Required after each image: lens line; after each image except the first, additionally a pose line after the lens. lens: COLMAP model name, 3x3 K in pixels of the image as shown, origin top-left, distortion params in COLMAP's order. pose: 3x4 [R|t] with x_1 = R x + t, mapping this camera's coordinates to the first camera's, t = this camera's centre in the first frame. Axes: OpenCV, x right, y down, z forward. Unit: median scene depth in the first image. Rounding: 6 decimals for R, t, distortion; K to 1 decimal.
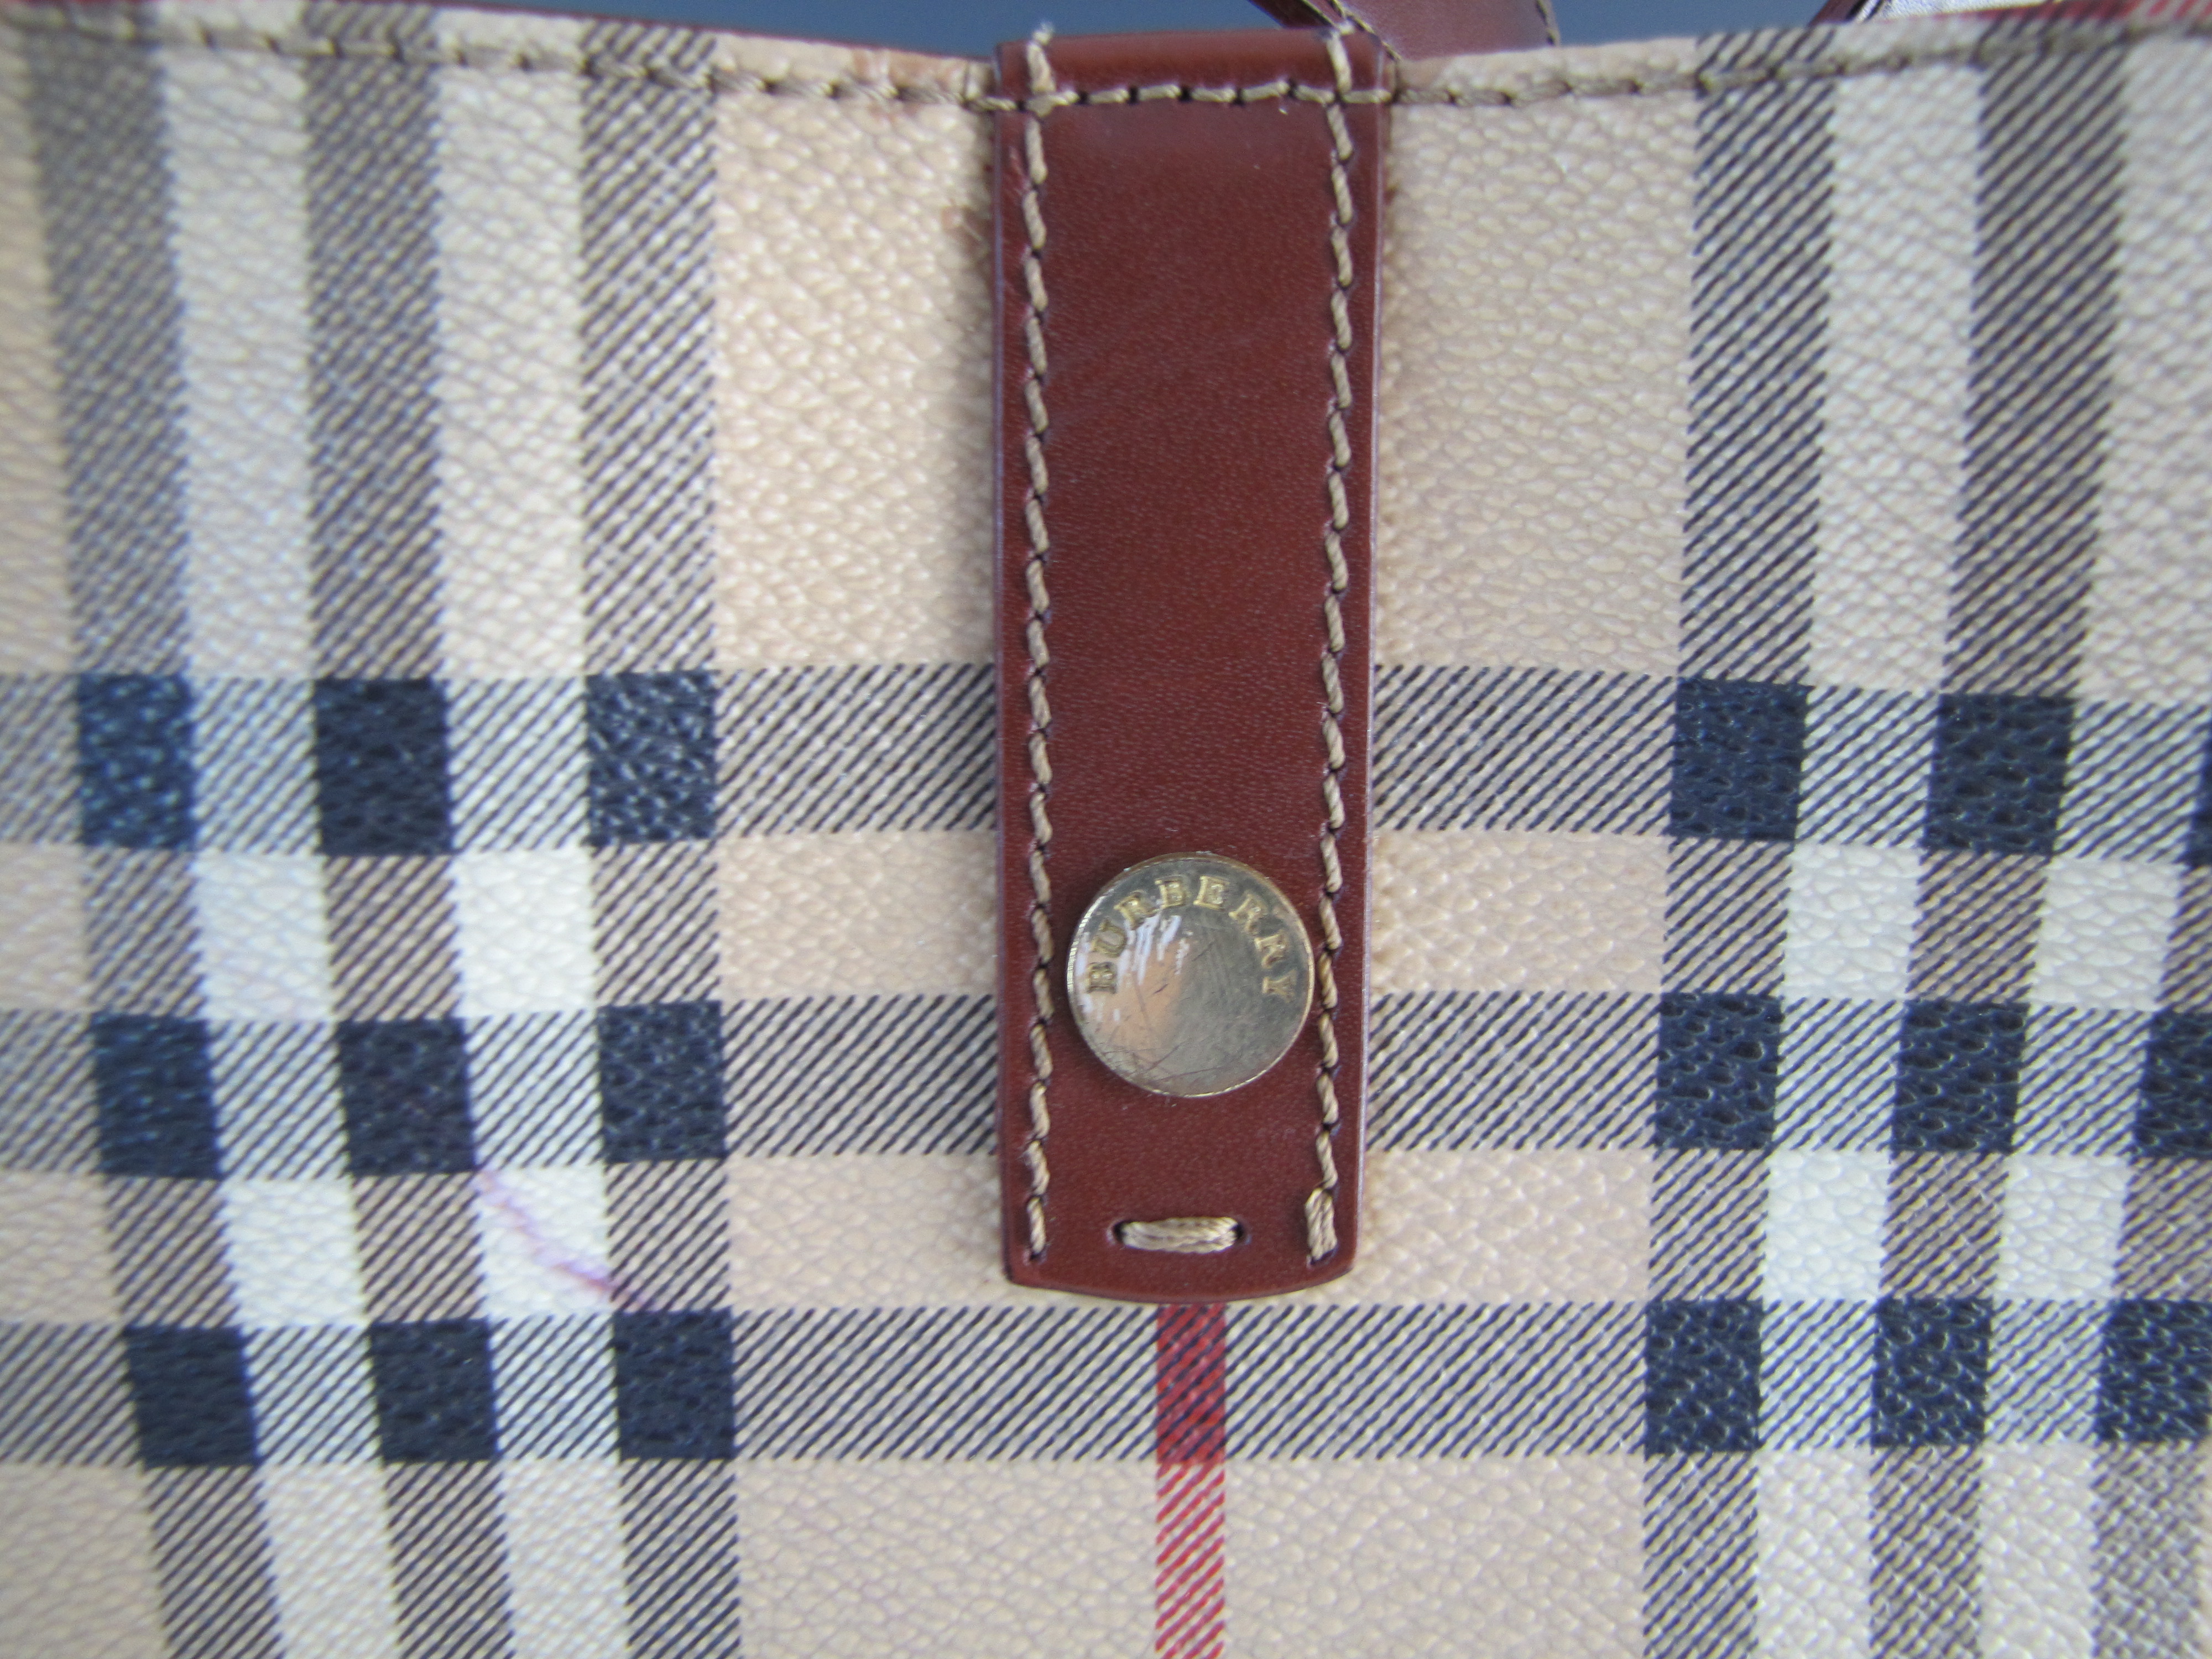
lens RADIAL K [[1853.0, 0, 1063.2], [0, 1853.0, 875.8], [0, 0, 1]] dist [-0.176937, 0.086940]
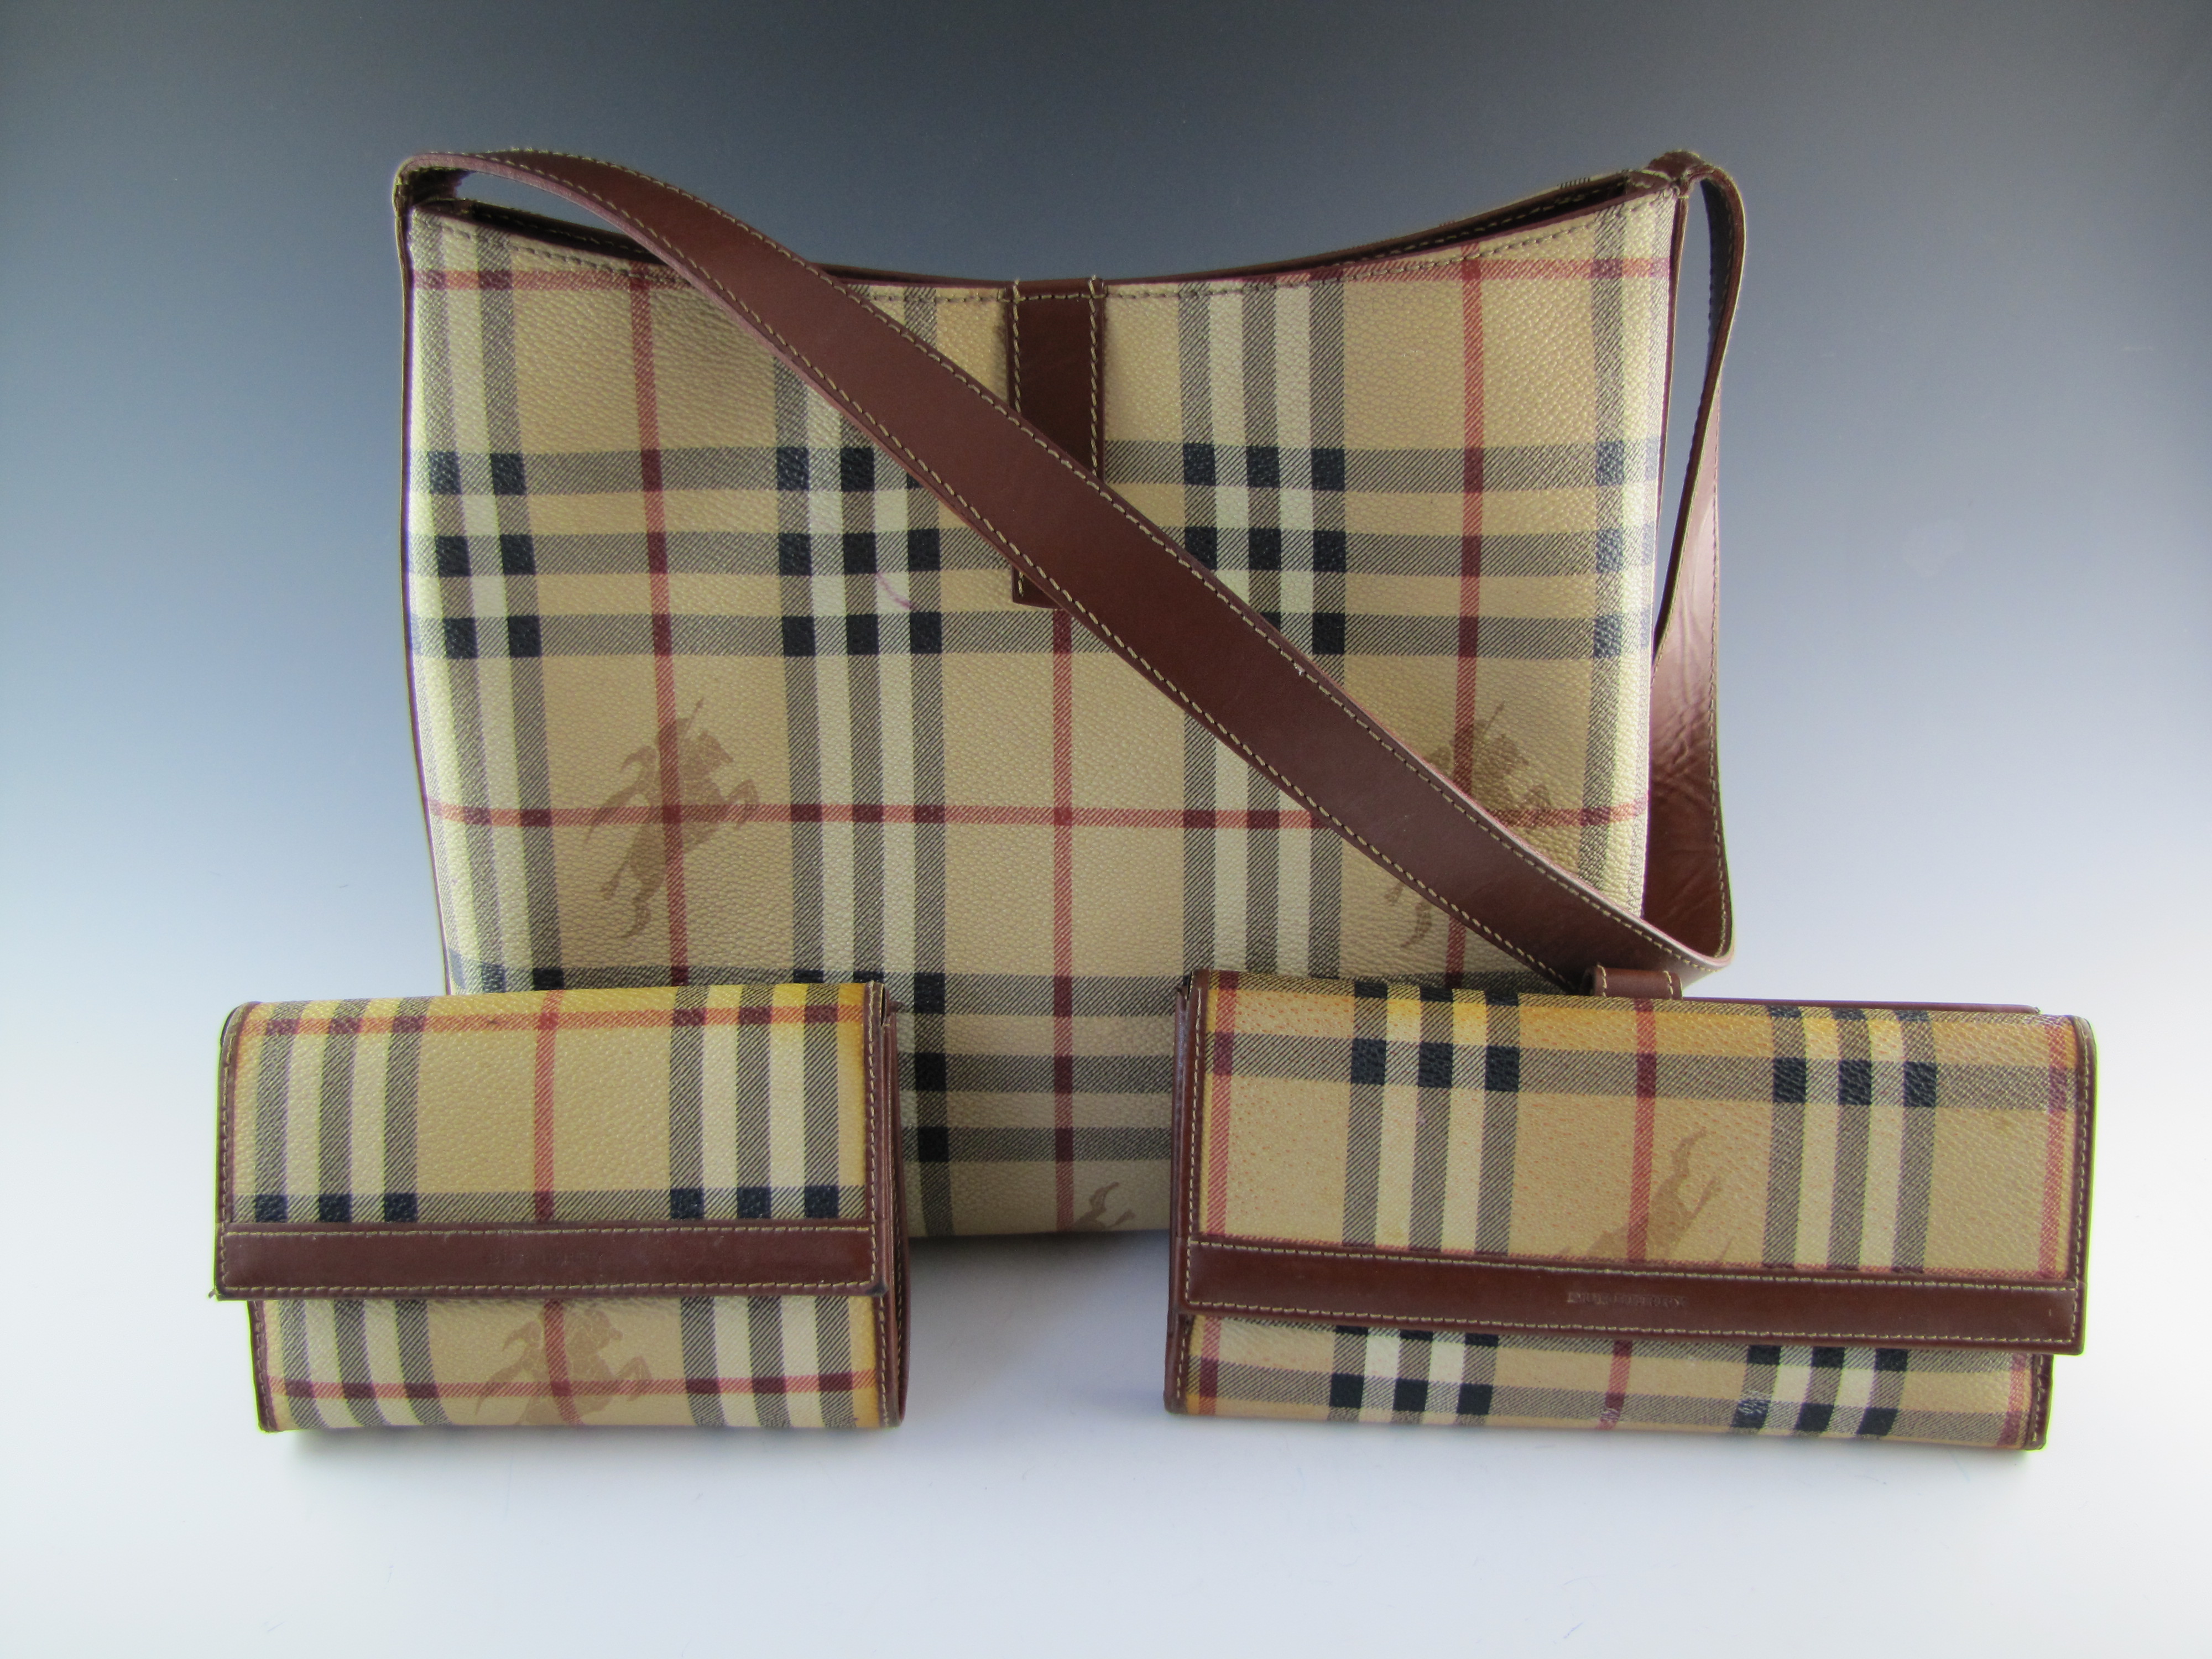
lens RADIAL K [[1853.0, 0, 1083.2], [0, 1853.0, 831.9], [0, 0, 1]] dist [-0.176937, 0.086940]
pose [[0.998445, 0.005171, -0.055513, 0.344524], [0.002953, 0.989389, 0.145262, 0.139286], [0.055675, -0.145200, 0.987835, -2.972920]]
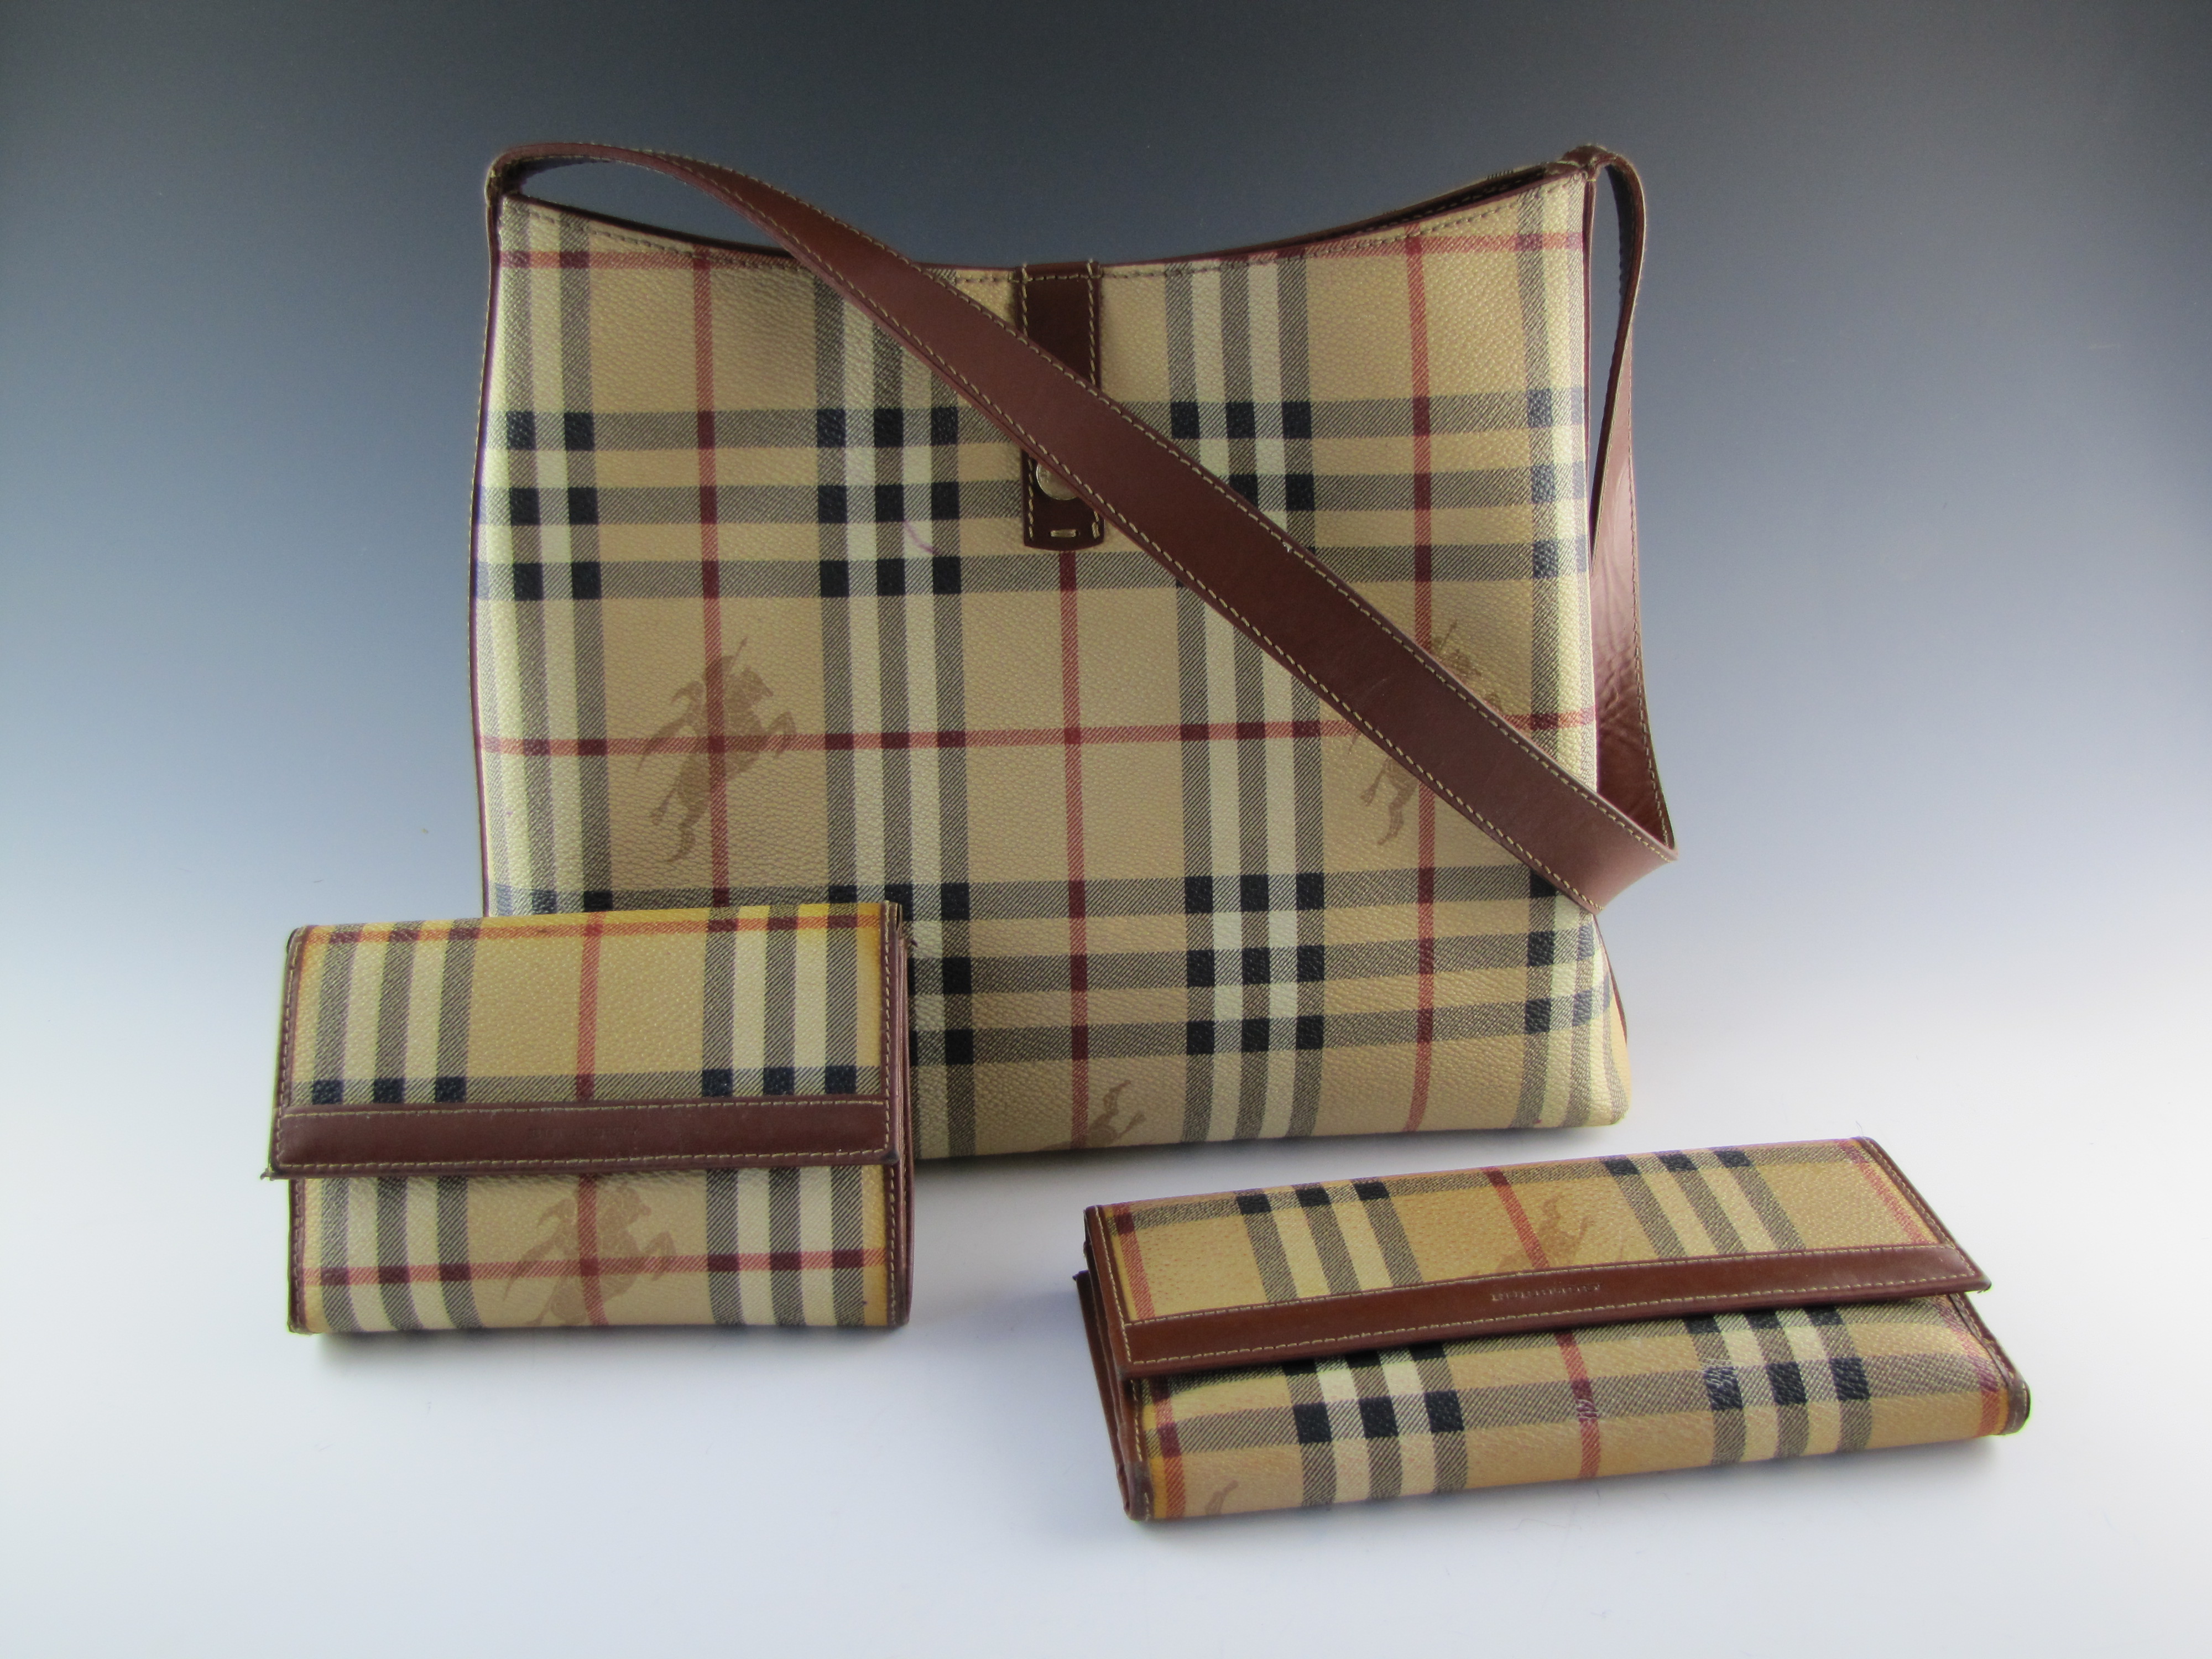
lens RADIAL K [[2447.8, 0, 1102.4], [0, 2447.8, 832.4], [0, 0, 1]] dist [-0.096920, 0.000000]
pose [[0.999537, -0.027511, 0.012978, 0.062624], [0.027082, 0.999116, 0.032167, 0.742825], [-0.013851, -0.031801, 0.999398, -4.986914]]
